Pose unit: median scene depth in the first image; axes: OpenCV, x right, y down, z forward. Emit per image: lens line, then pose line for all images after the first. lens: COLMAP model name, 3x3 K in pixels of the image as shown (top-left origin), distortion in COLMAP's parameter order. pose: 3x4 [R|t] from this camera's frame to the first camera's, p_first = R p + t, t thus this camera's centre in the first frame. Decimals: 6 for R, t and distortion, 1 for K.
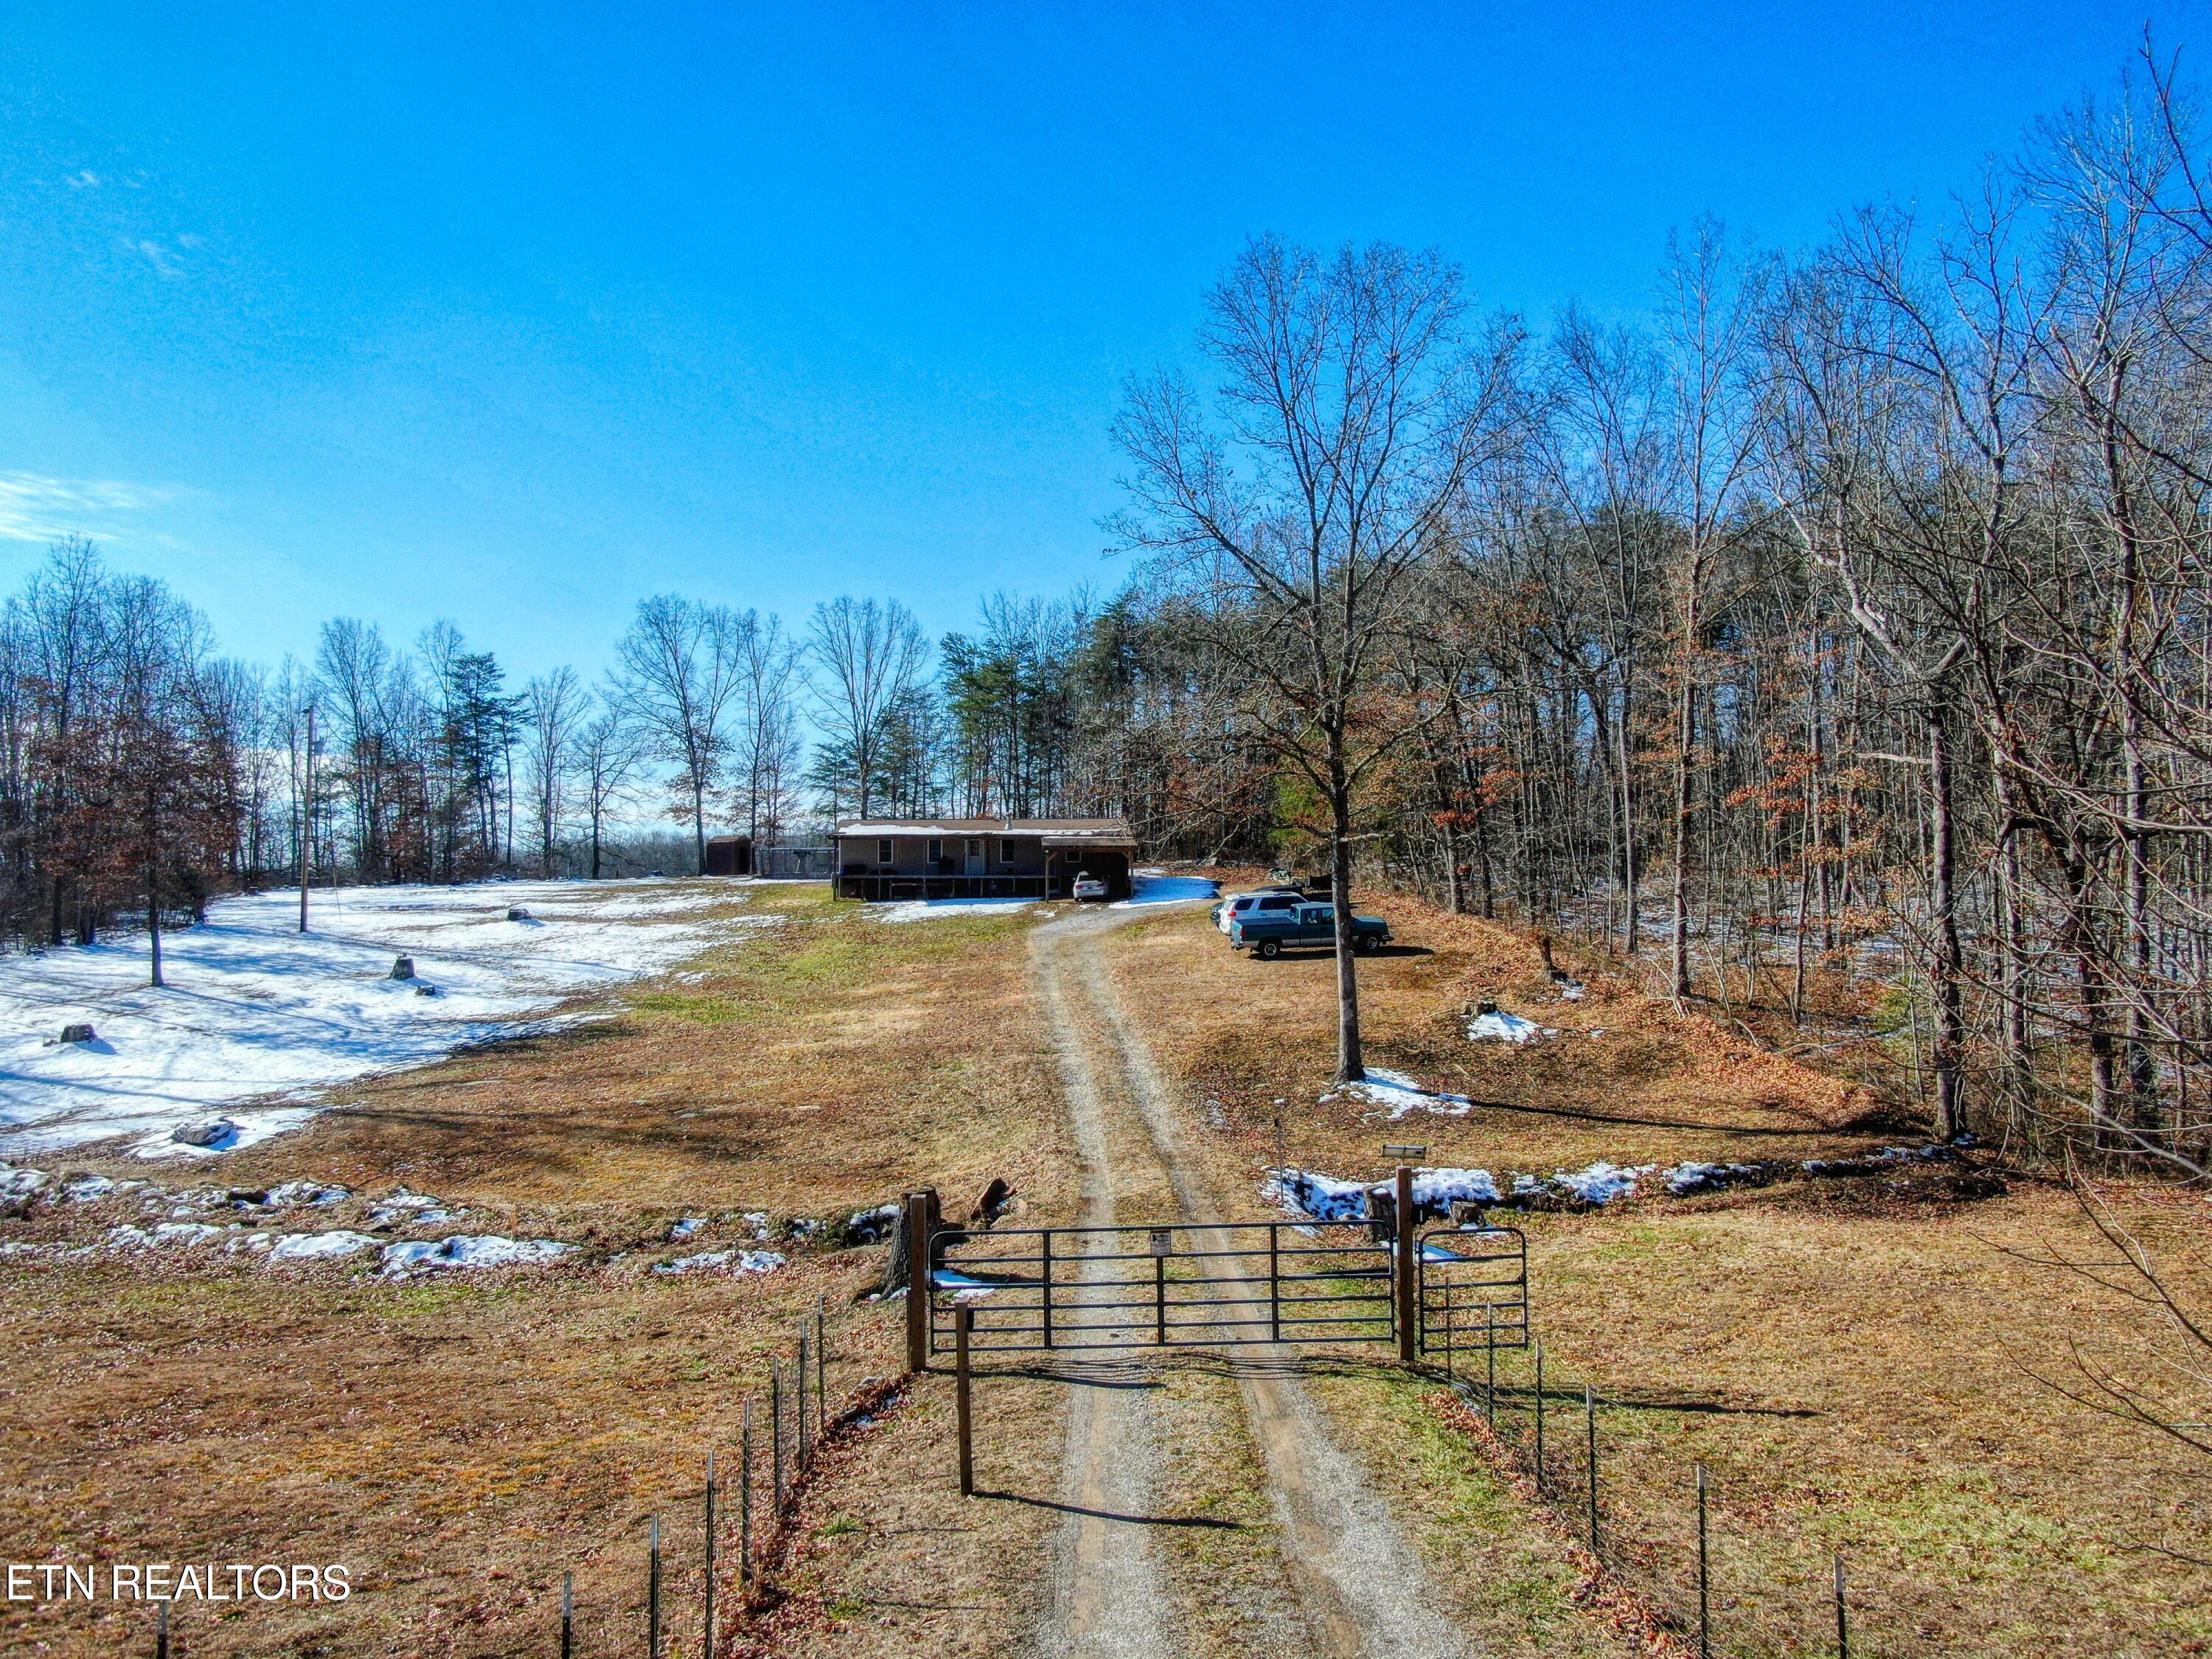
lens RADIAL K [[1580.8, 0, 1120.1], [0, 1580.8, 835.8], [0, 0, 1]] dist [-0.017752, 0.004296]
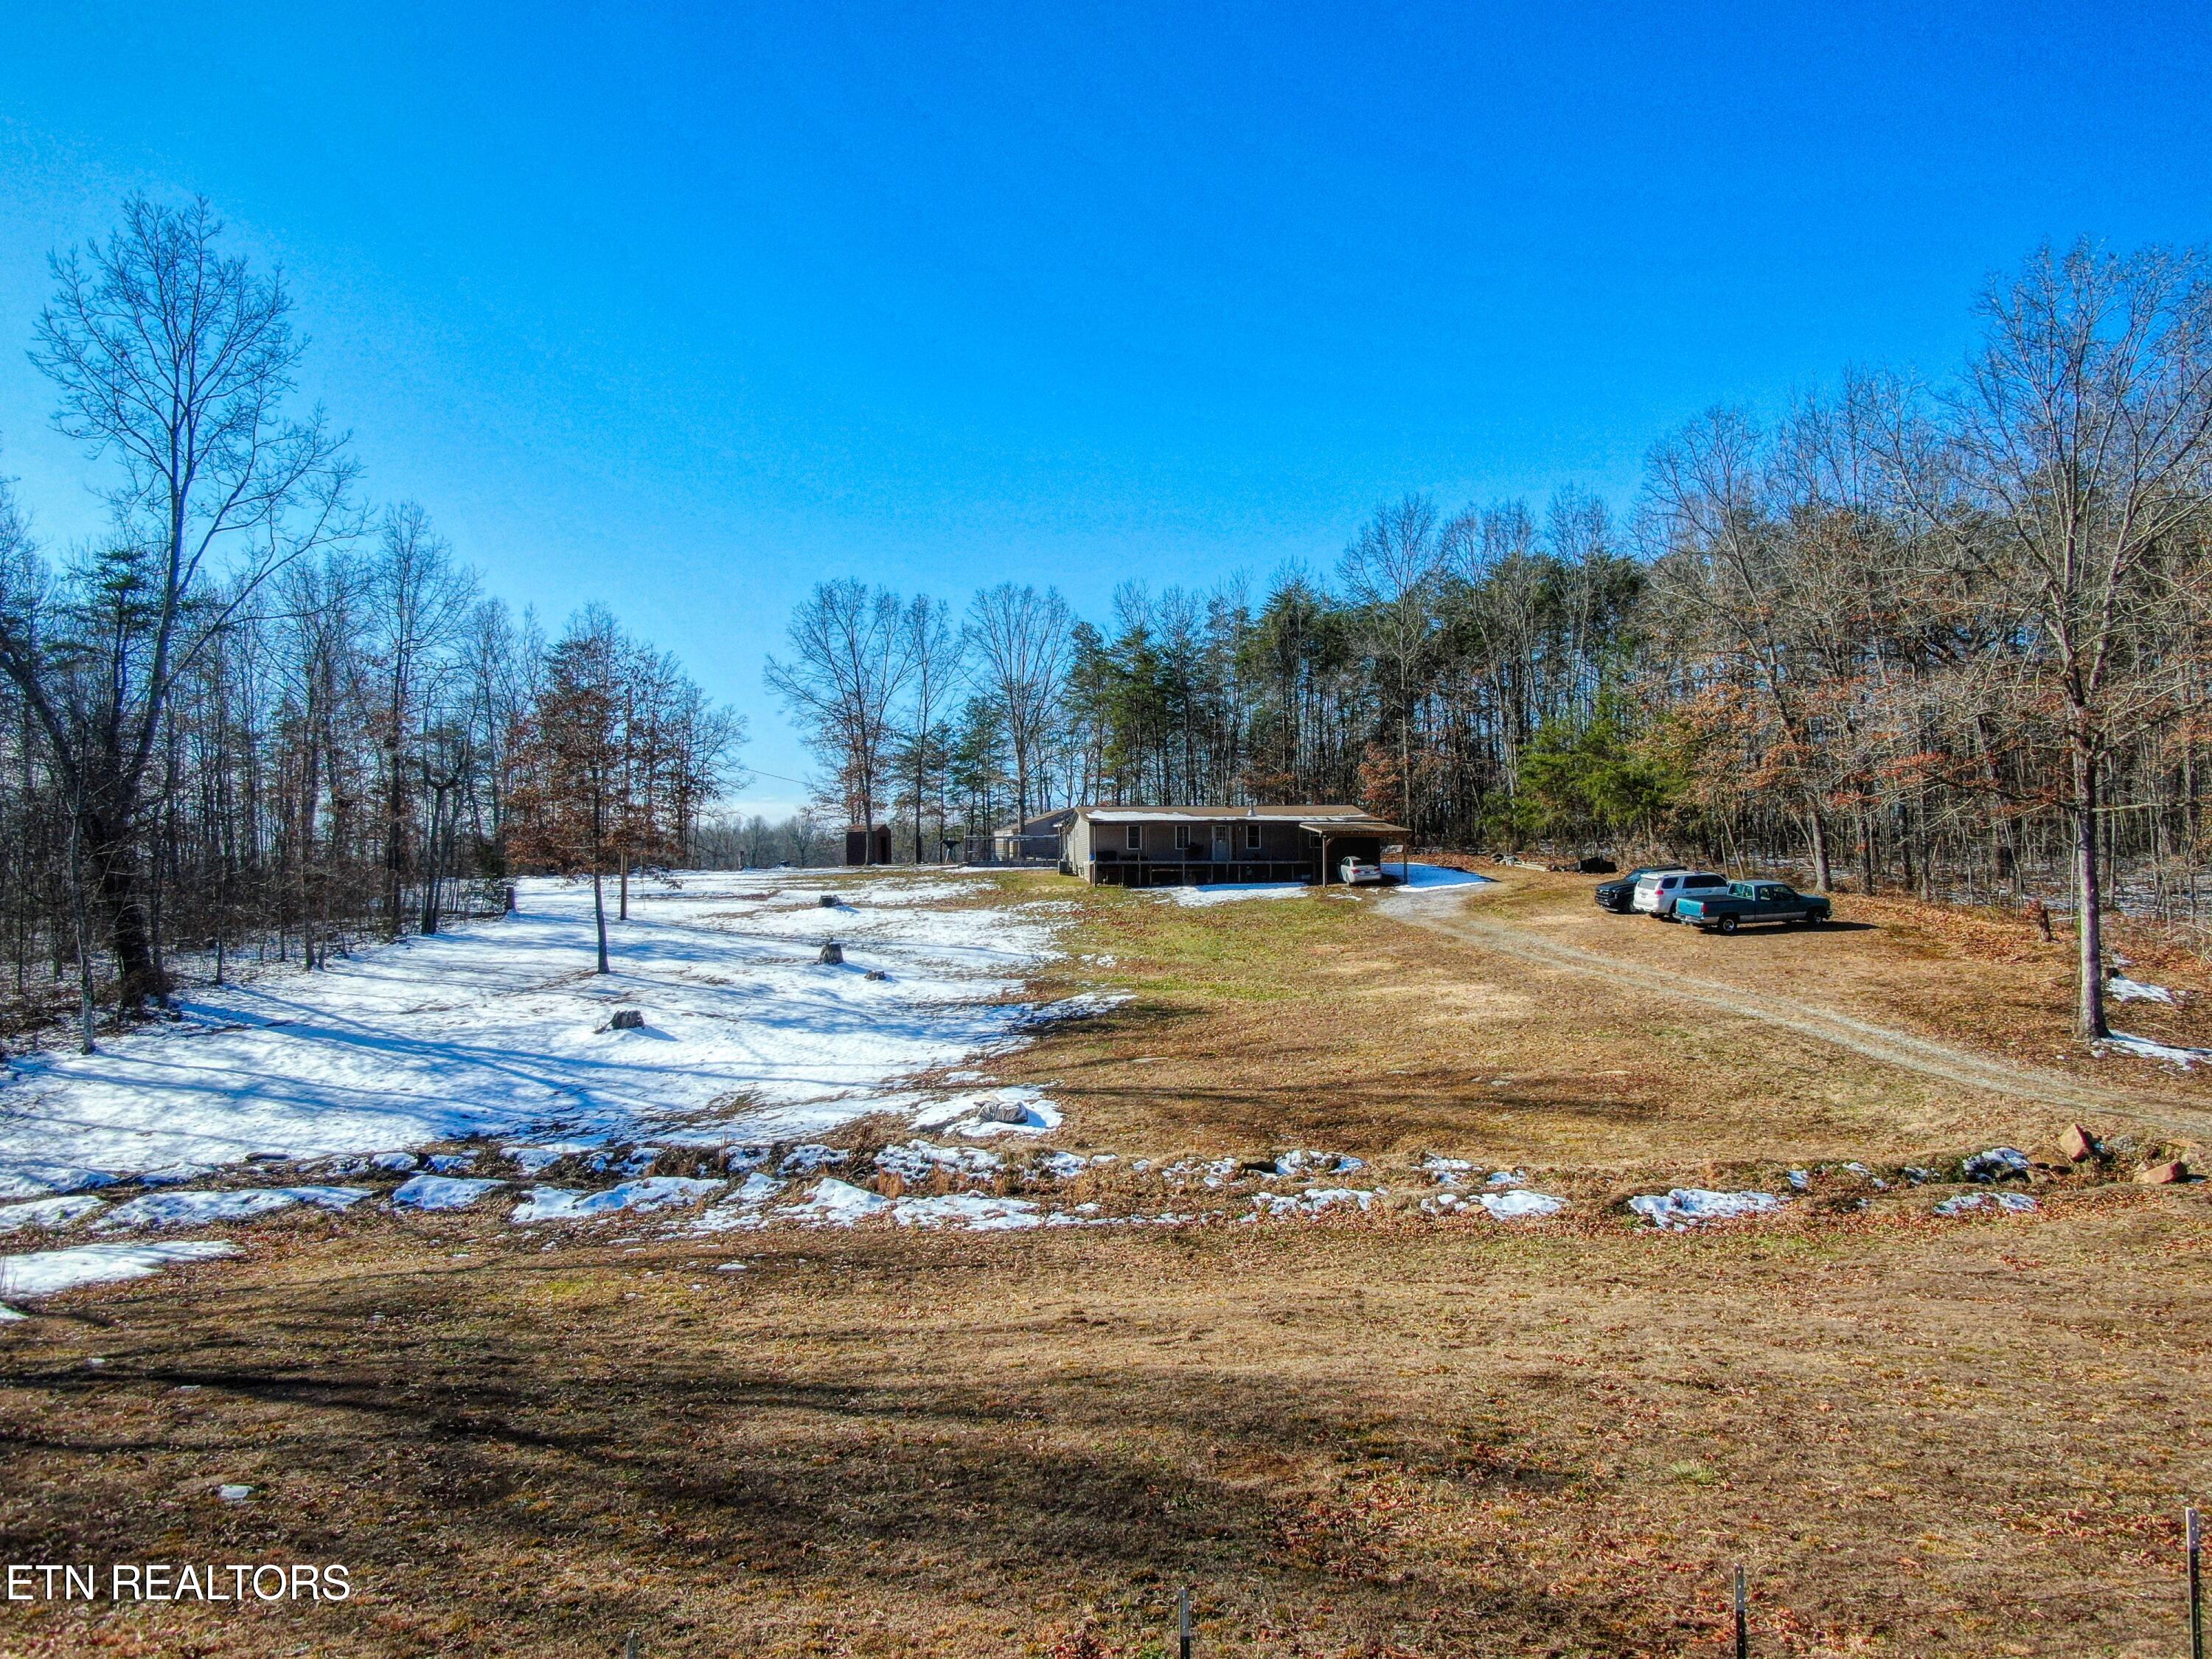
lens RADIAL K [[1580.8, 0, 1103.9], [0, 1580.8, 830.7], [0, 0, 1]] dist [-0.017752, 0.004296]
pose [[0.995599, -0.002027, 0.093694, -0.267172], [0.002163, 0.999997, -0.001351, 0.006897], [-0.093691, 0.001548, 0.995600, 0.006263]]
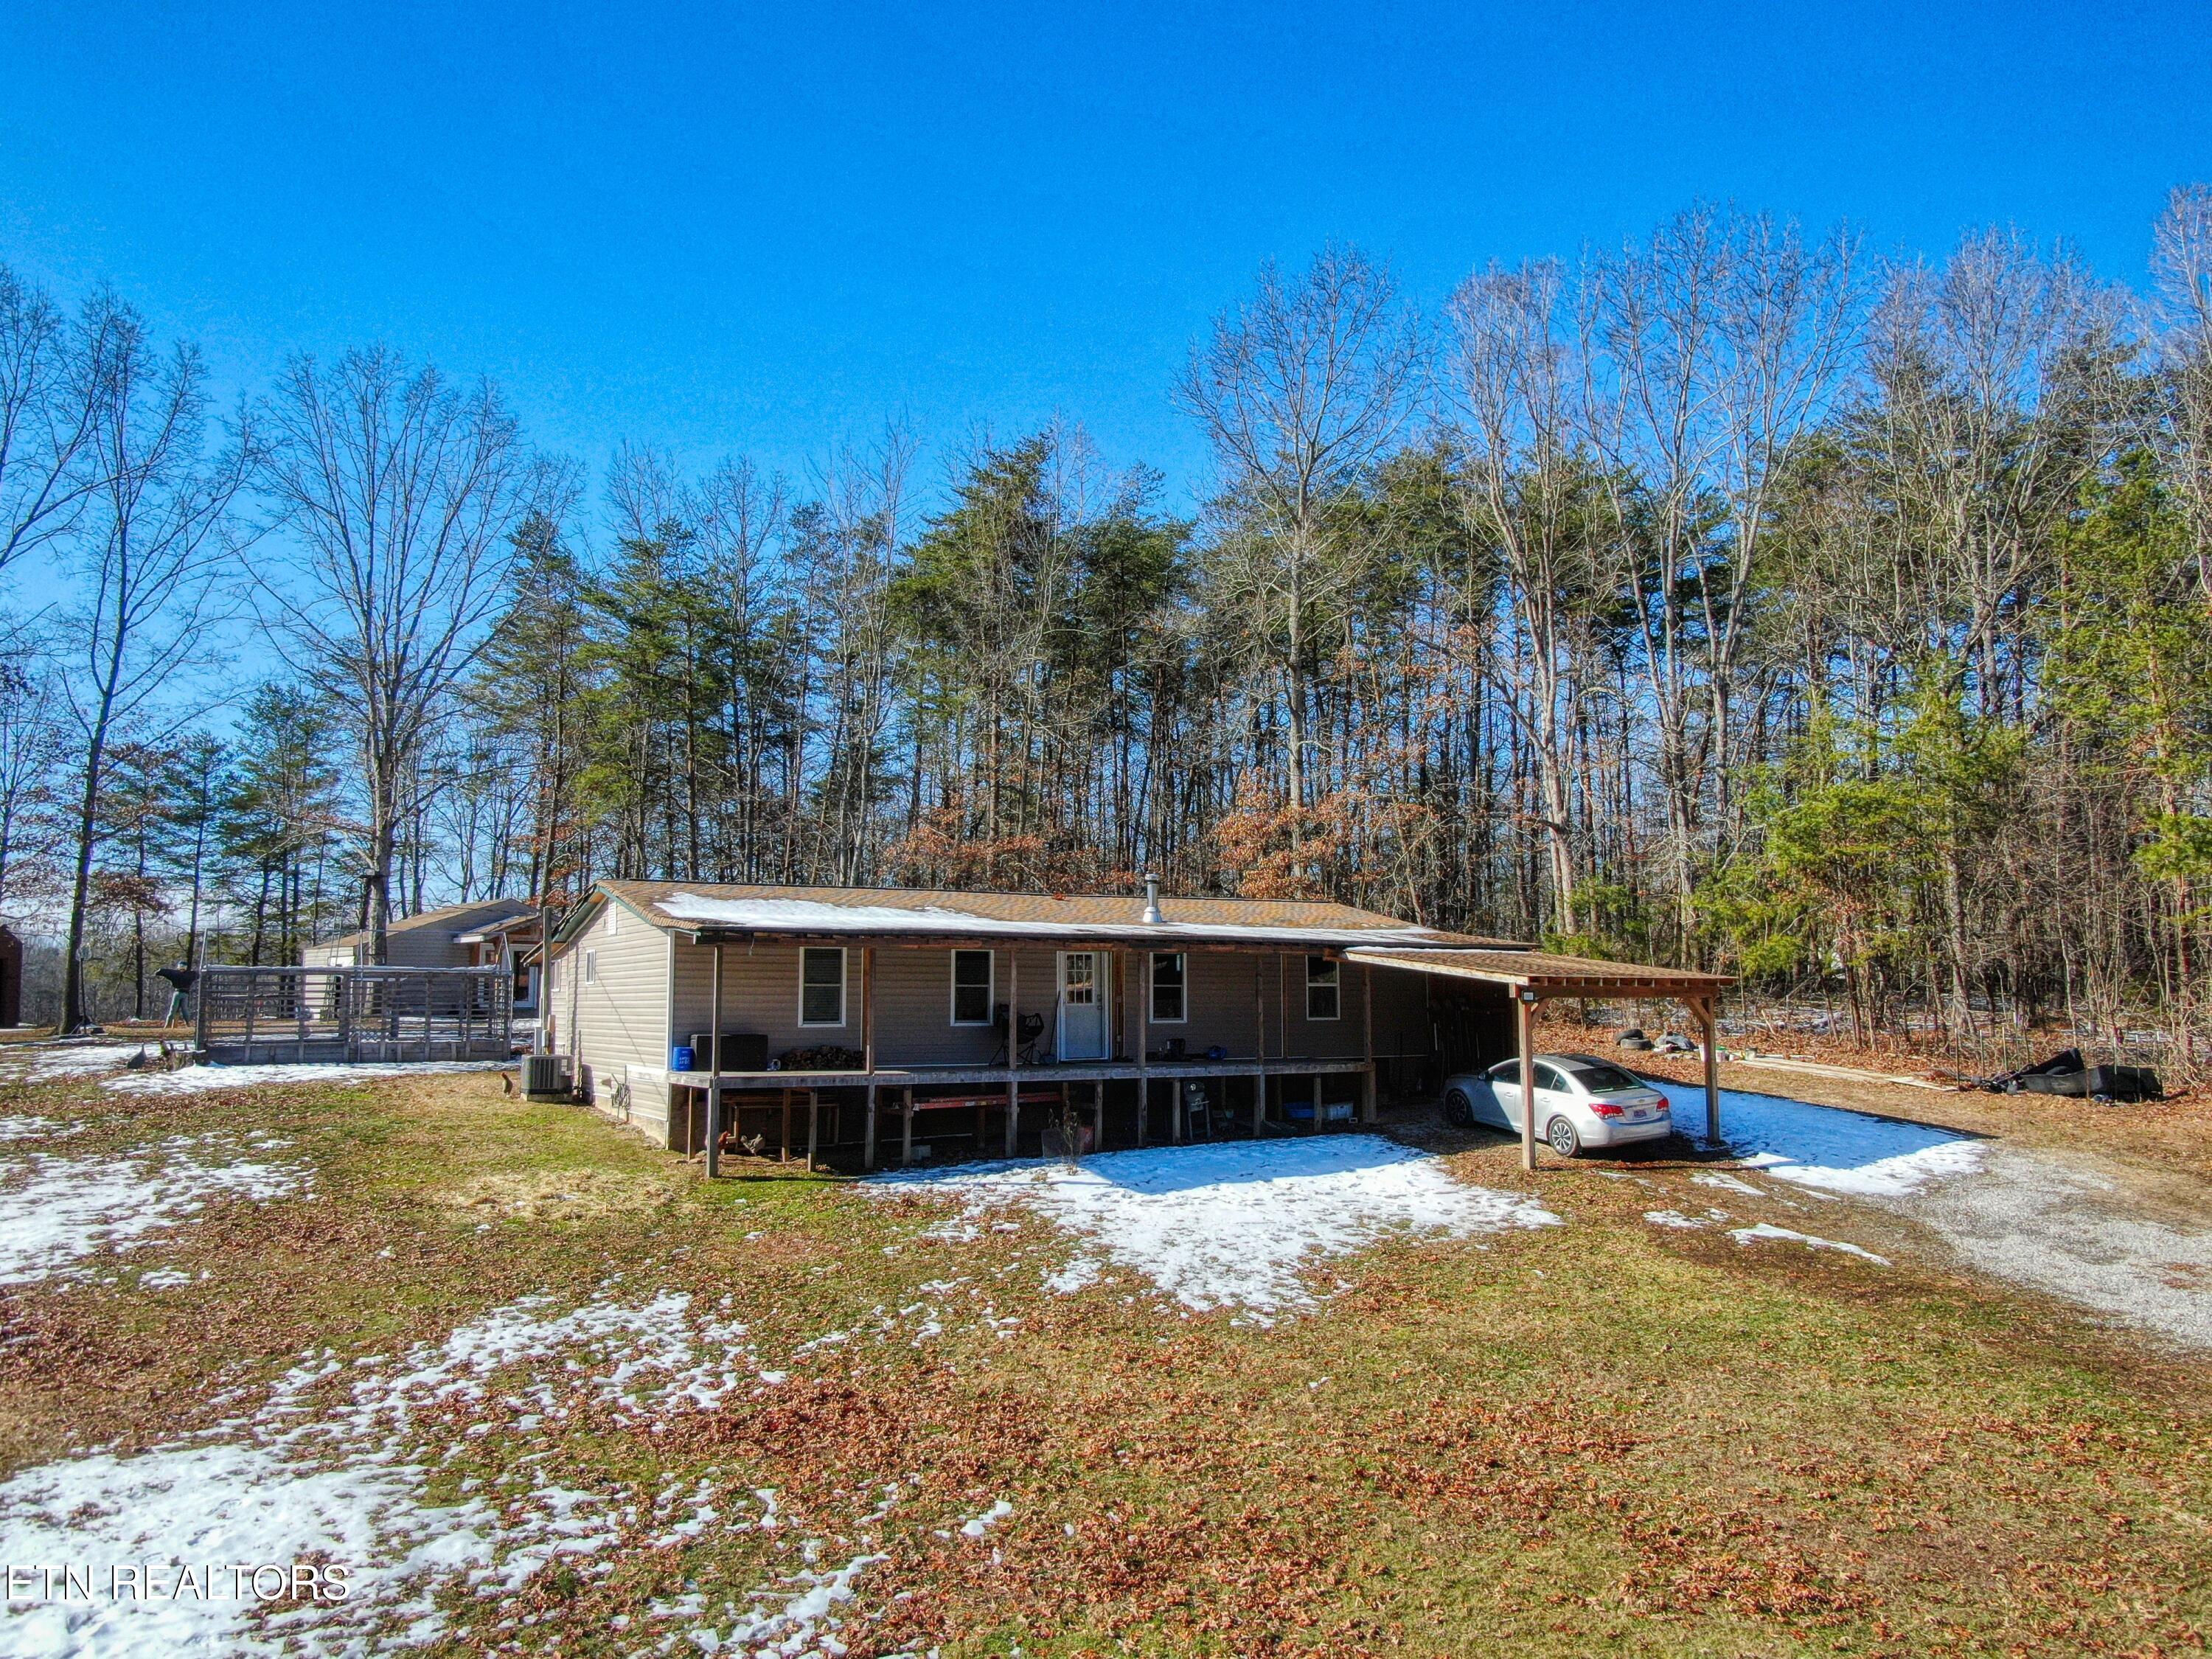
lens RADIAL K [[1580.8, 0, 1104.5], [0, 1580.8, 819.6], [0, 0, 1]] dist [-0.017752, 0.004296]
pose [[0.880956, 0.054587, 0.470039, -0.248838], [-0.015040, 0.996052, -0.087486, 0.003890], [-0.472959, 0.070002, 0.878299, 0.726953]]
